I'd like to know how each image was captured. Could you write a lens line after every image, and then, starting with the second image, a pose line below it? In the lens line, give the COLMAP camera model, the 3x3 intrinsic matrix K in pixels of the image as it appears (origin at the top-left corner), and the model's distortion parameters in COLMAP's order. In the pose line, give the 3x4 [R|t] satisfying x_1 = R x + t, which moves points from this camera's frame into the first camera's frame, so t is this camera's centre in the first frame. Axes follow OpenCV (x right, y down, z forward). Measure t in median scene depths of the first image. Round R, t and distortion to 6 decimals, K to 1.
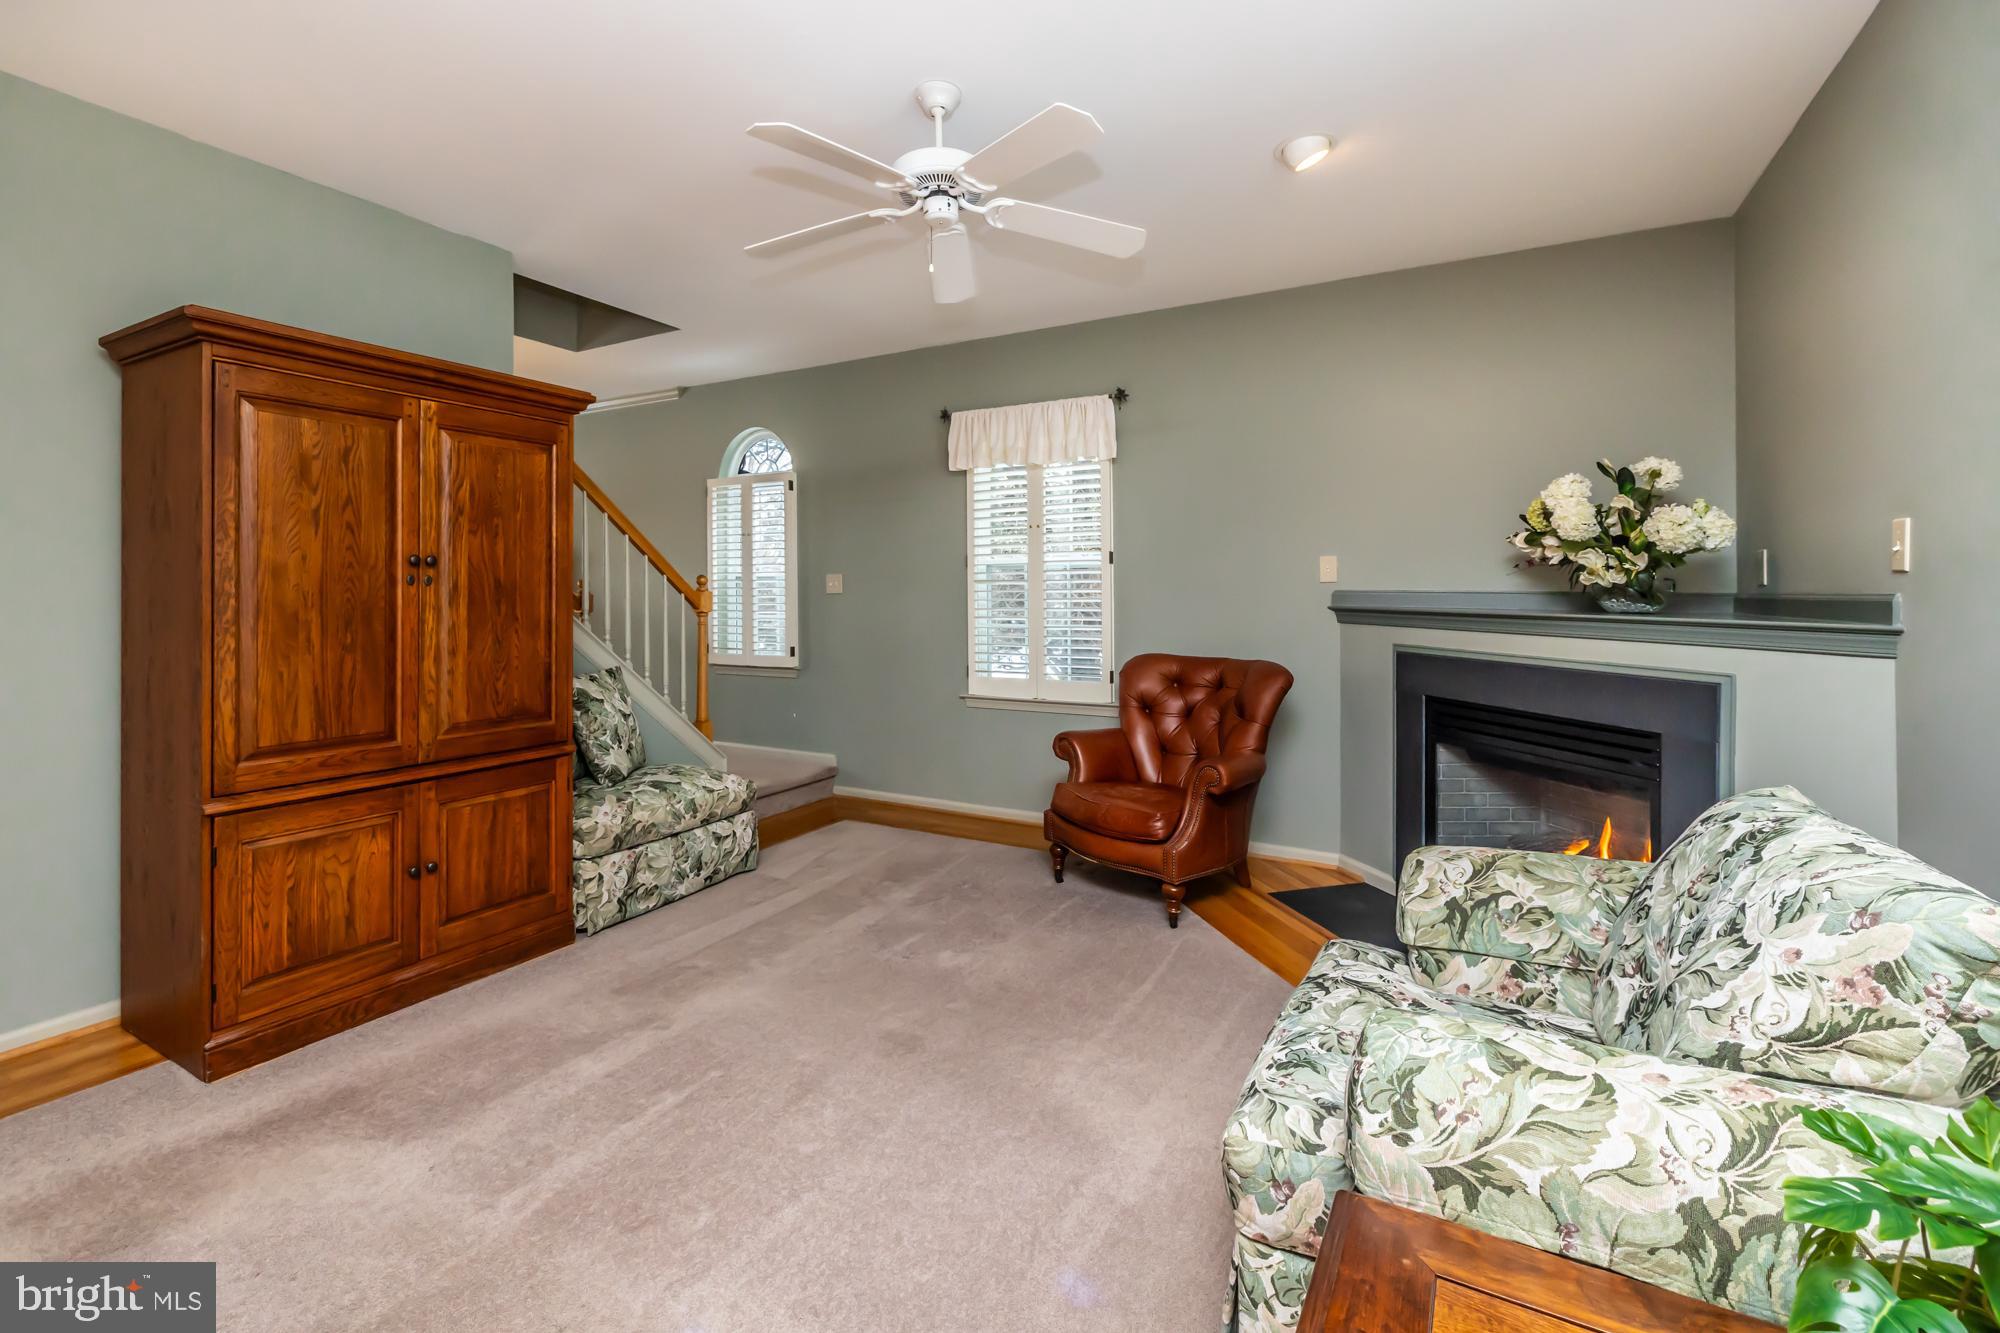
lens RADIAL K [[867.0, 0, 982.1], [0, 867.0, 595.0], [0, 0, 1]] dist [-0.000817, 0.000579]
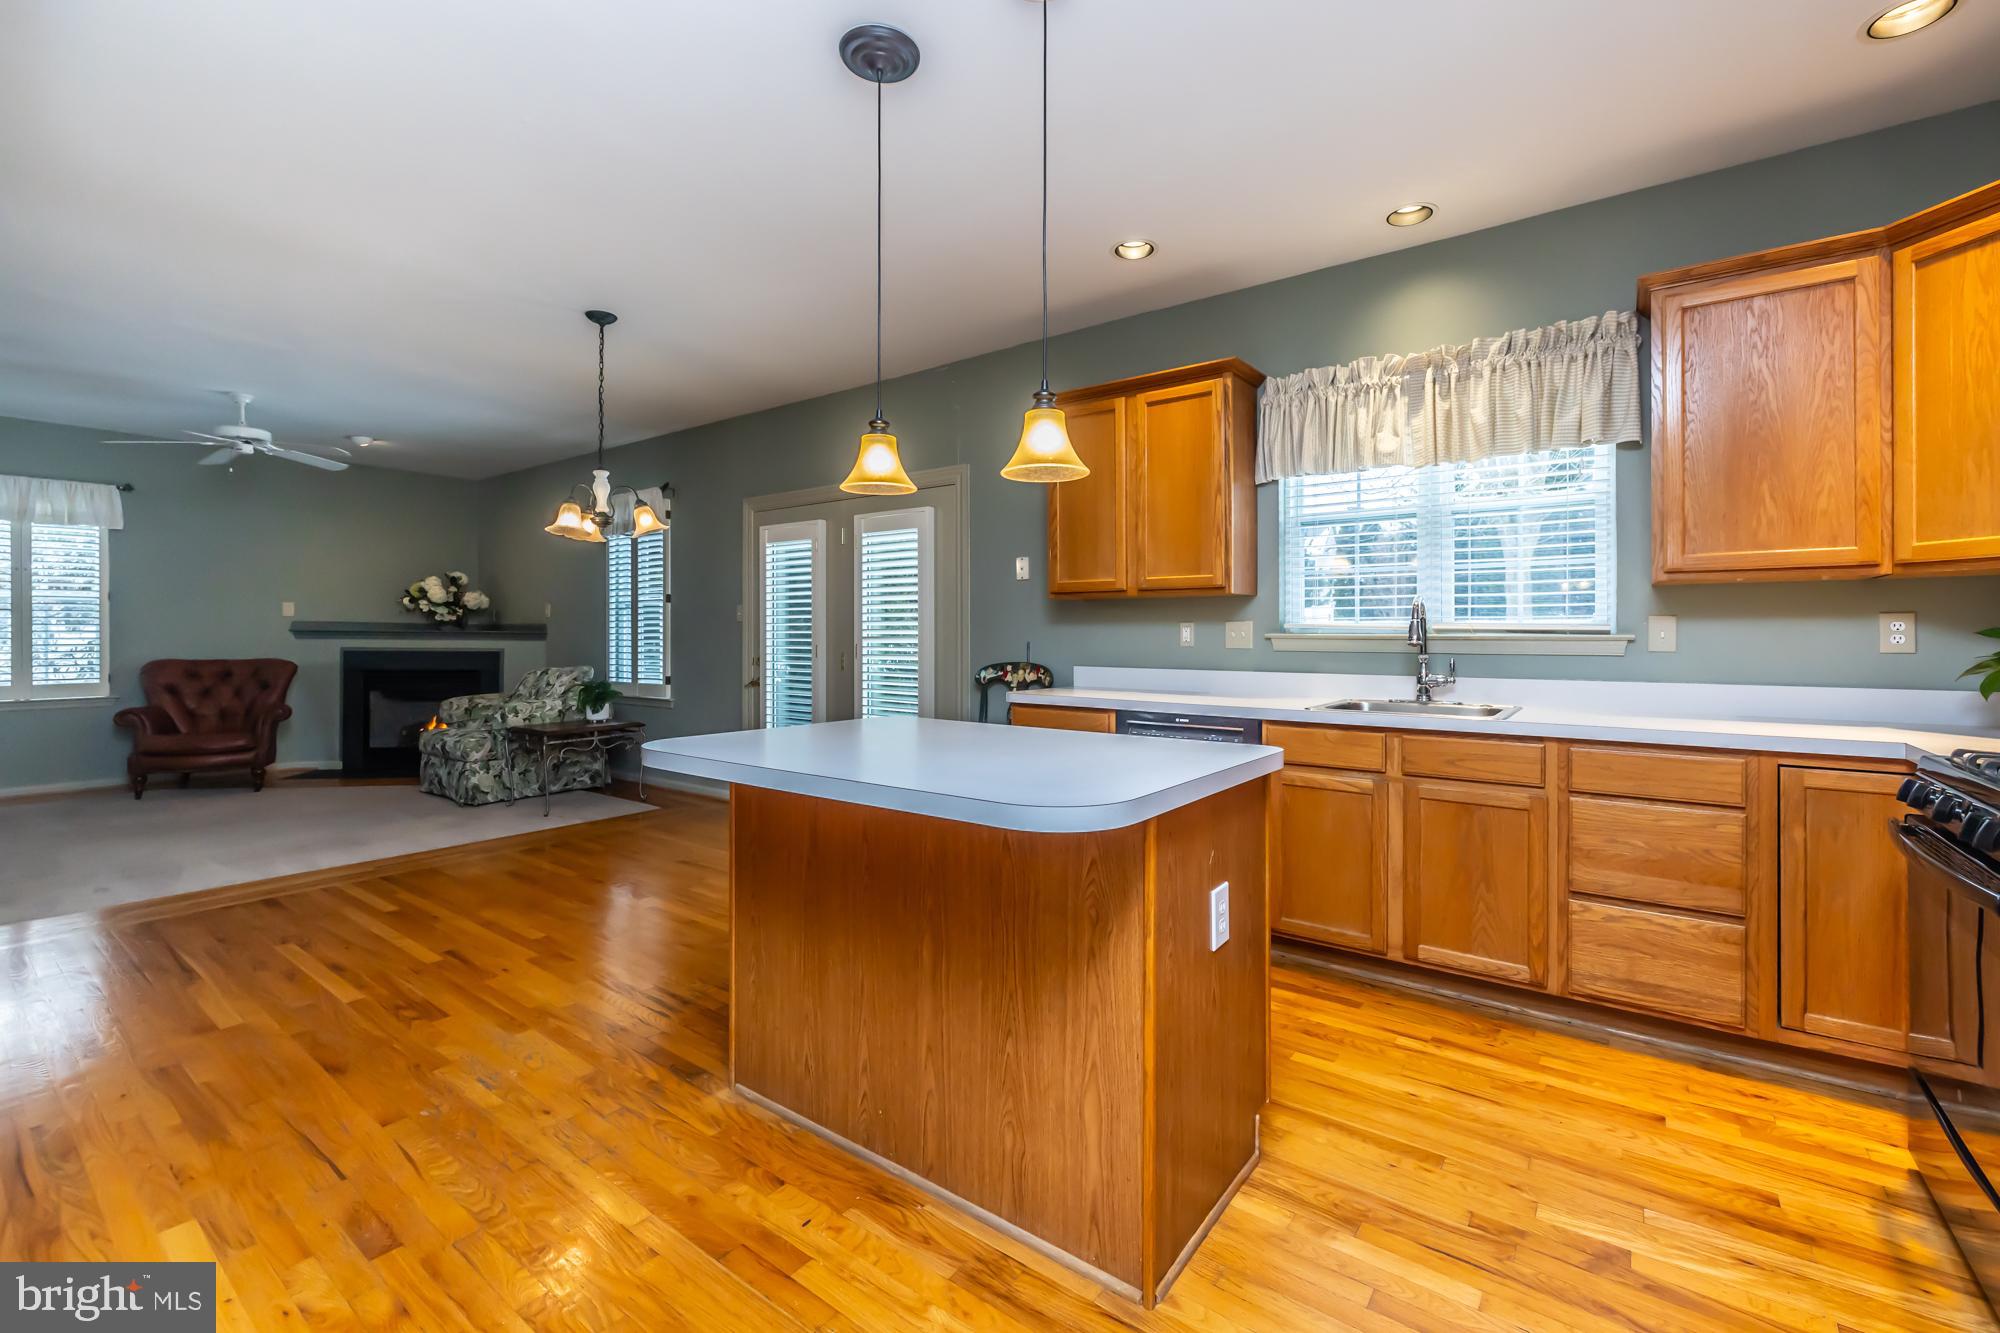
lens RADIAL K [[867.0, 0, 1043.6], [0, 867.0, 627.8], [0, 0, 1]] dist [-0.000817, 0.000579]
pose [[0.112325, 0.010269, 0.993618, -1.608133], [-0.004035, 0.999943, -0.009878, 0.027575], [-0.993663, -0.002899, 0.112360, -1.037643]]
